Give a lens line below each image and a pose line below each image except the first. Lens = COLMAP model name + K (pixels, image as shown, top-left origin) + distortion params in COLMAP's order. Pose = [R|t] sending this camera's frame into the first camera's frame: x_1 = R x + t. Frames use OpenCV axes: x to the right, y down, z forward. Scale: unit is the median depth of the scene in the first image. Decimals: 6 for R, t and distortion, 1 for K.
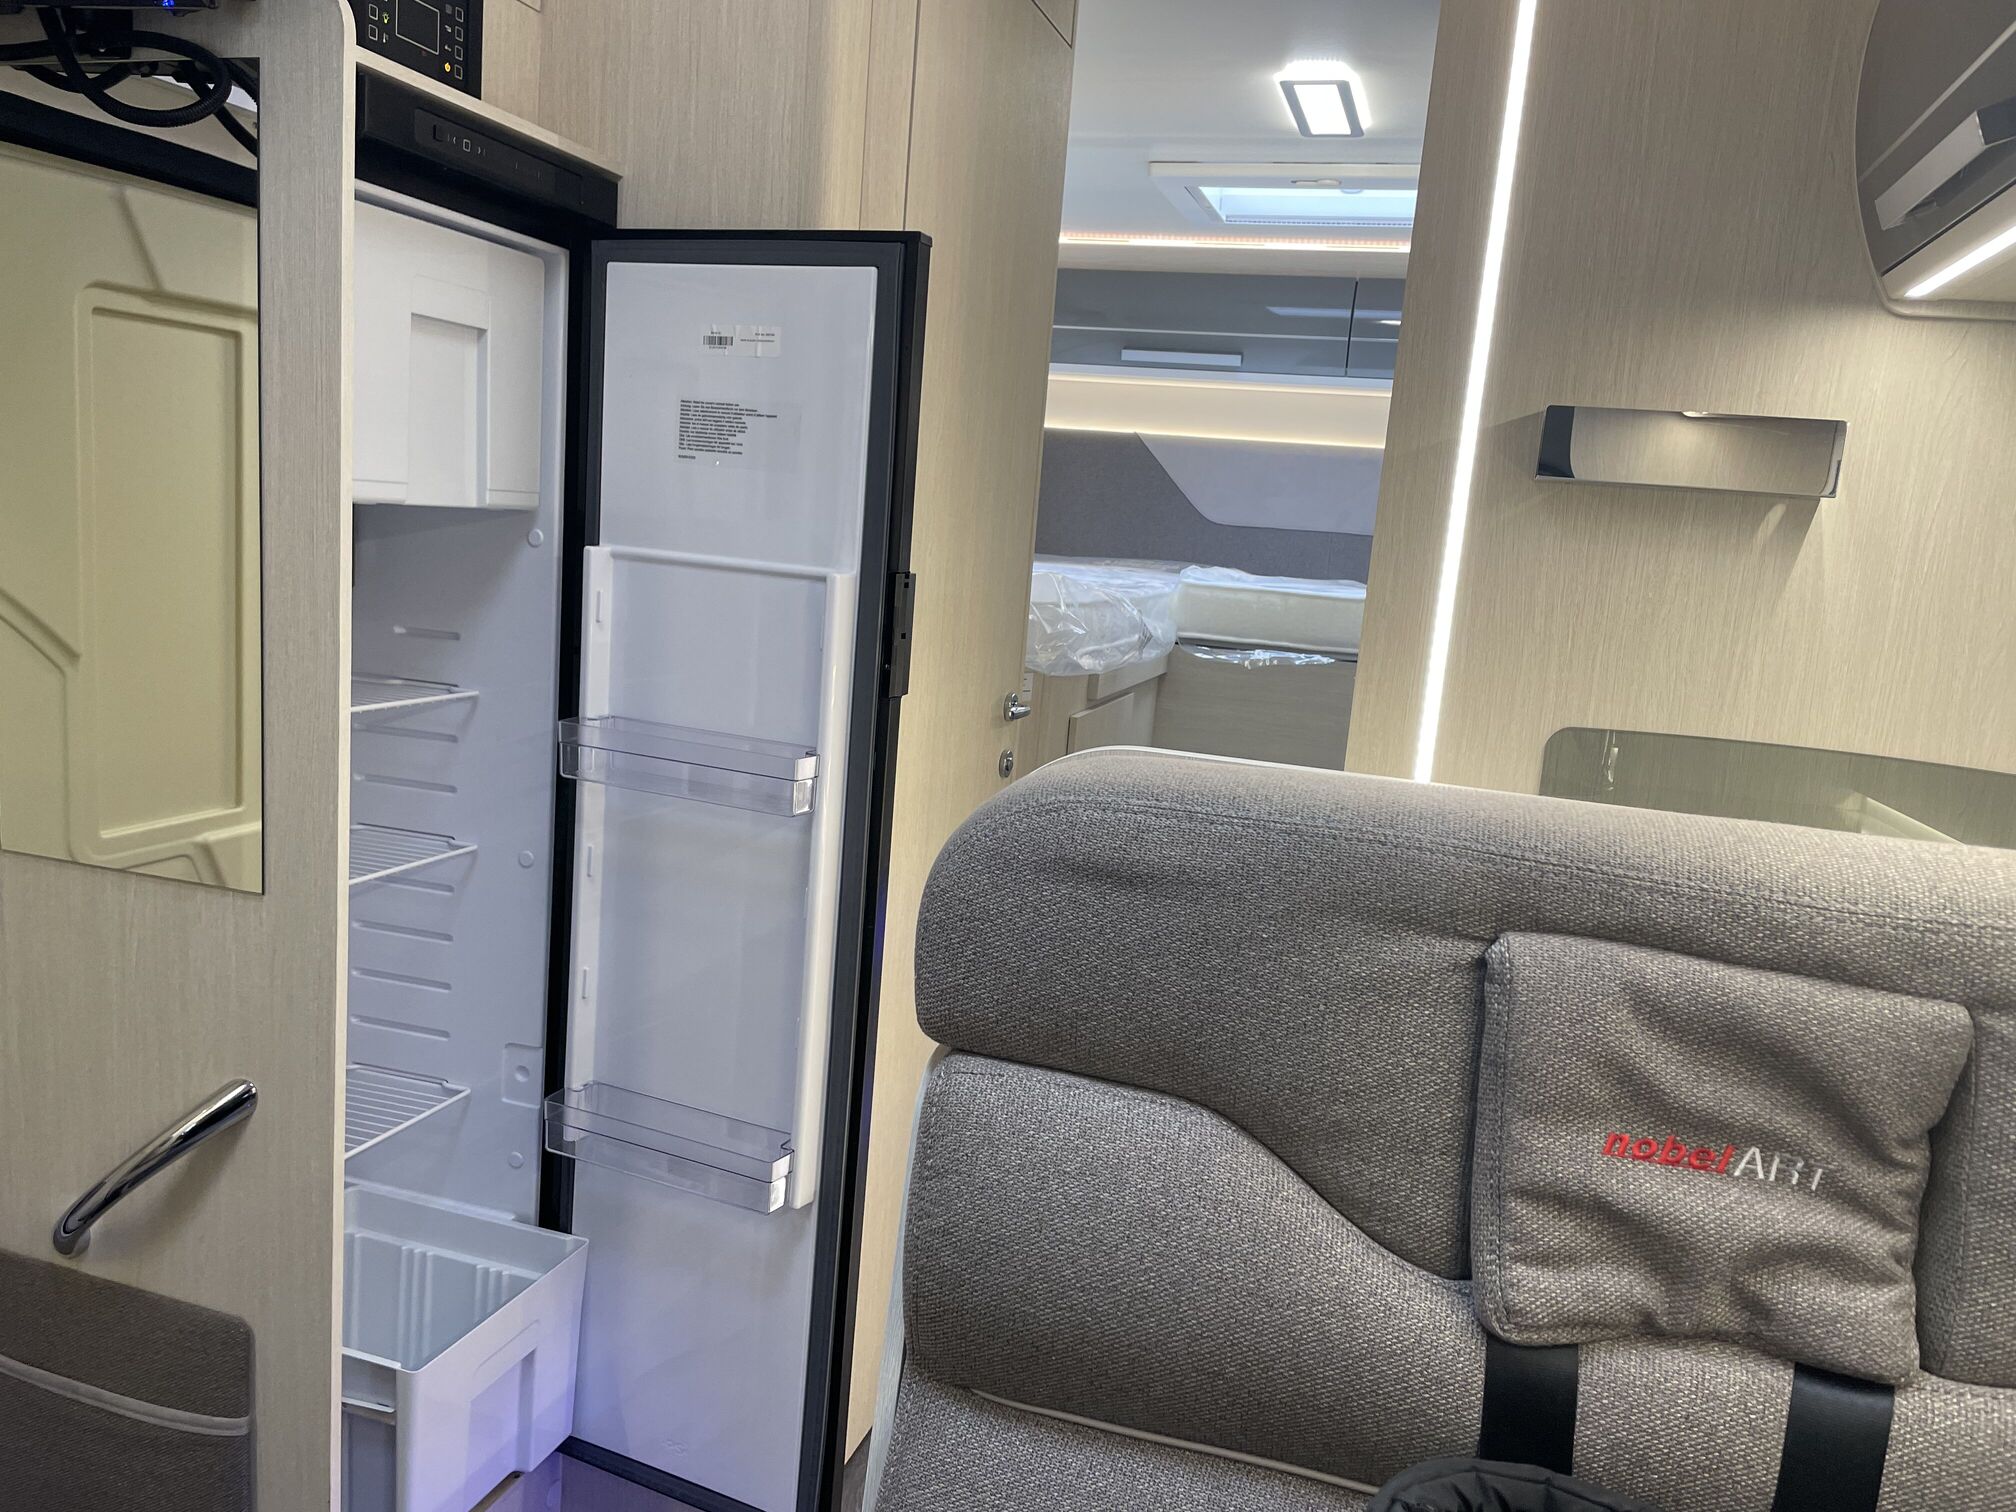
lens RADIAL K [[1516.3, 0, 1014.3], [0, 1516.3, 780.9], [0, 0, 1]] dist [0.075366, -0.095213]
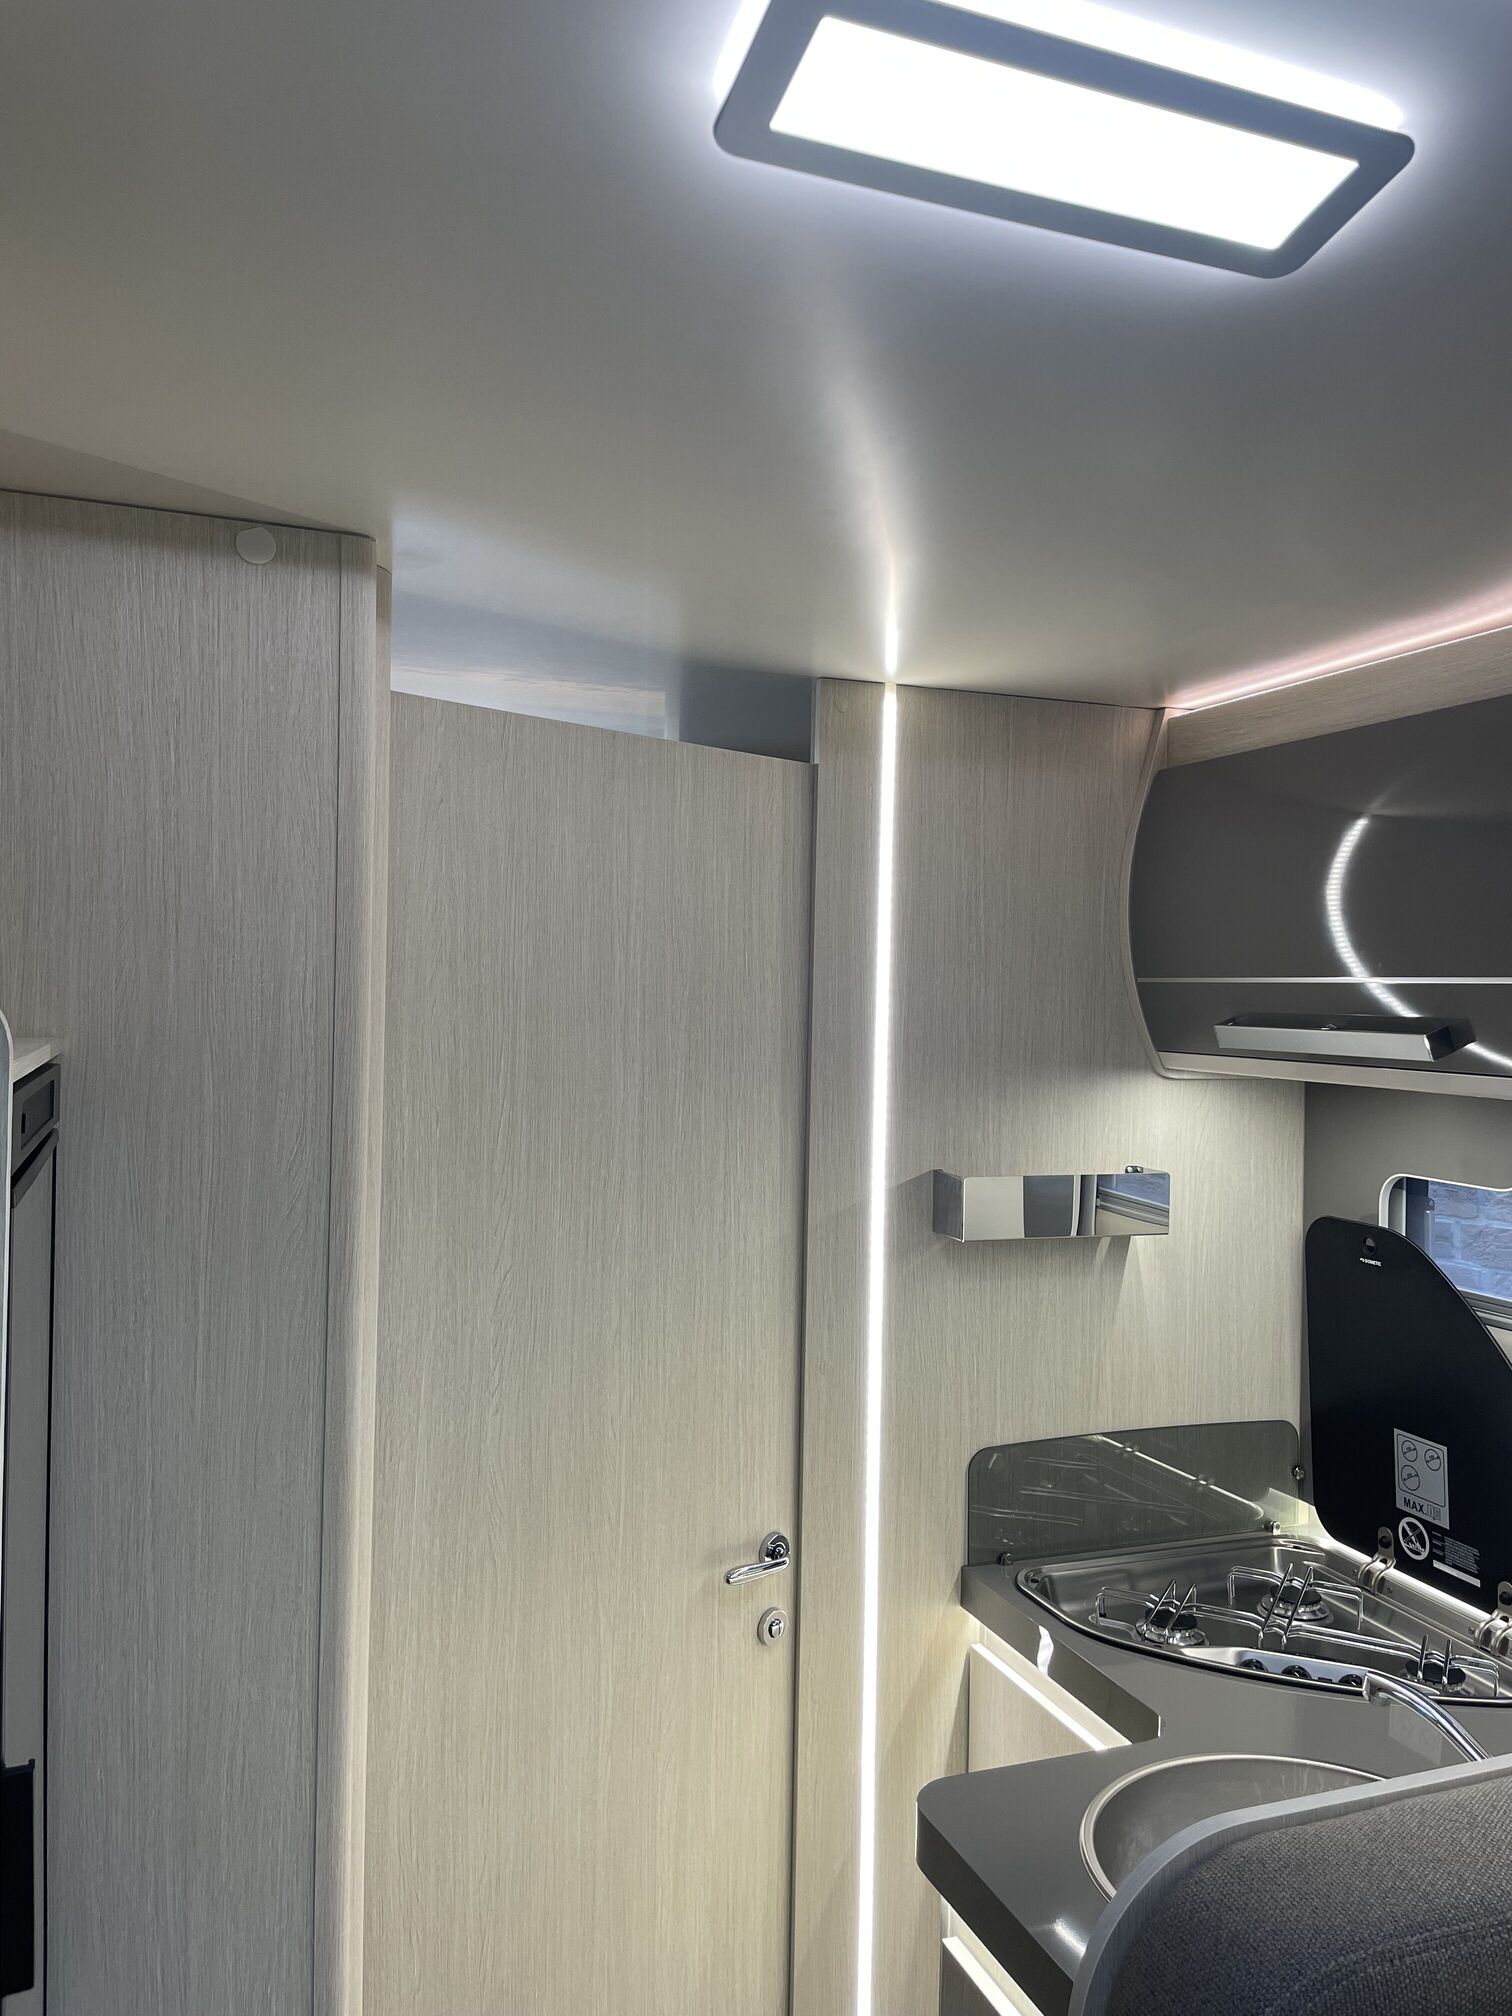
lens RADIAL K [[1516.3, 0, 759.5], [0, 1516.3, 1001.5], [0, 0, 1]] dist [0.075366, -0.095213]
pose [[0.787120, -0.067030, 0.613147, -0.424272], [0.153155, 0.984184, -0.089020, -0.286736], [-0.597483, 0.163976, 0.784937, 0.196580]]
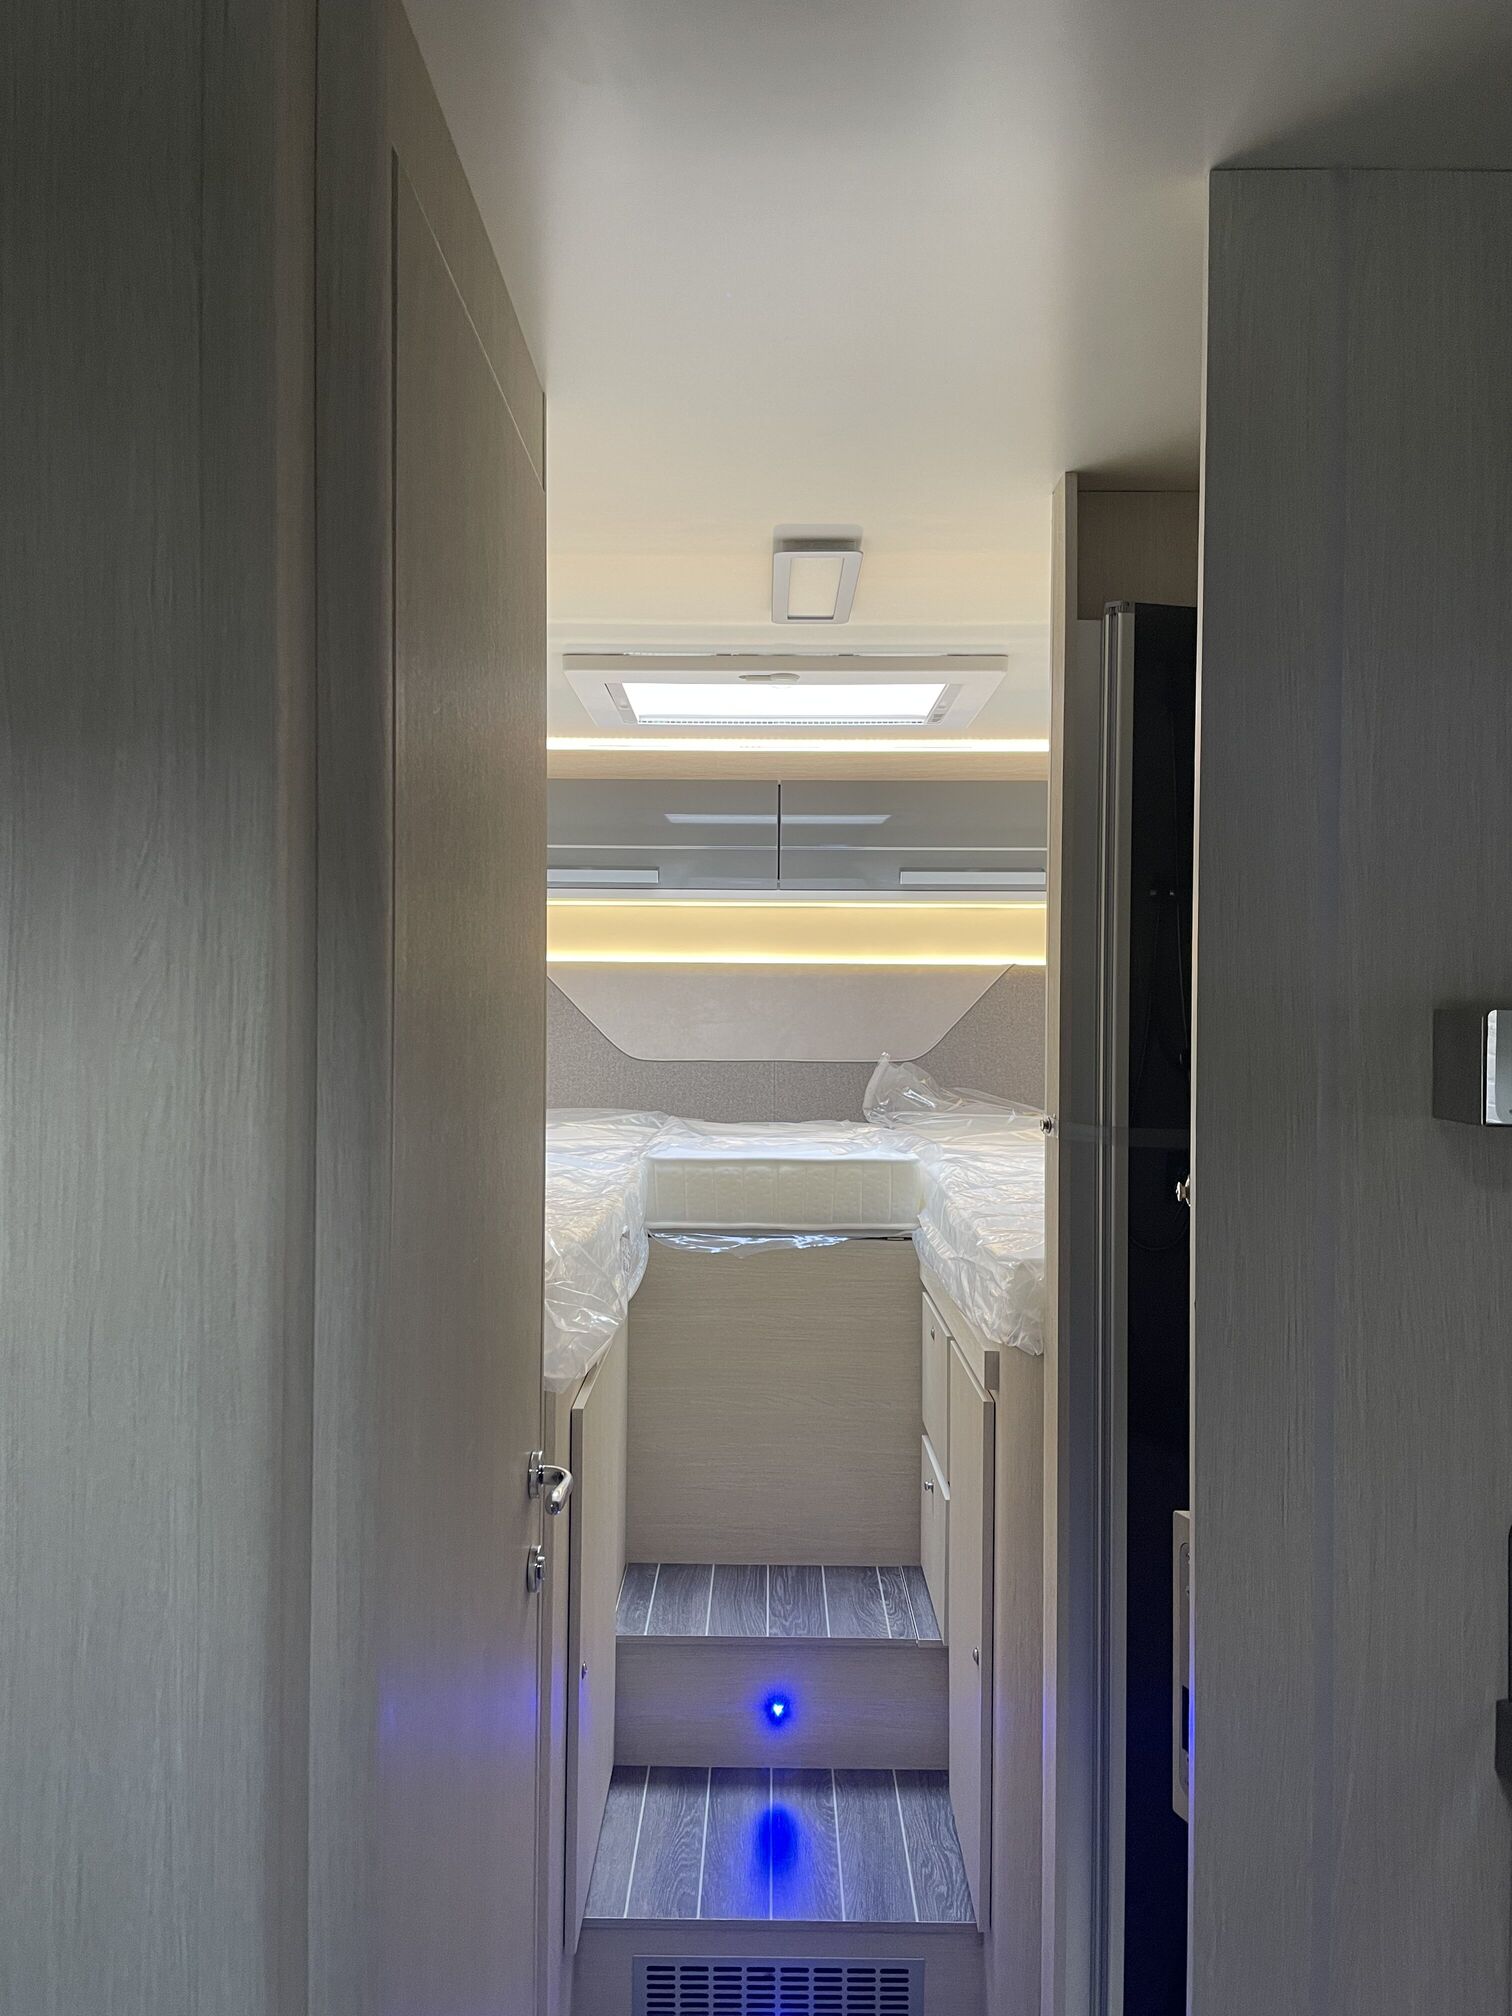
lens RADIAL K [[1516.3, 0, 743.1], [0, 1516.3, 1002.1], [0, 0, 1]] dist [0.075366, -0.095213]
pose [[0.958791, -0.071734, 0.274906, -0.106057], [0.115415, 0.982506, -0.146157, -0.188075], [-0.259612, 0.171862, 0.950297, 0.479189]]
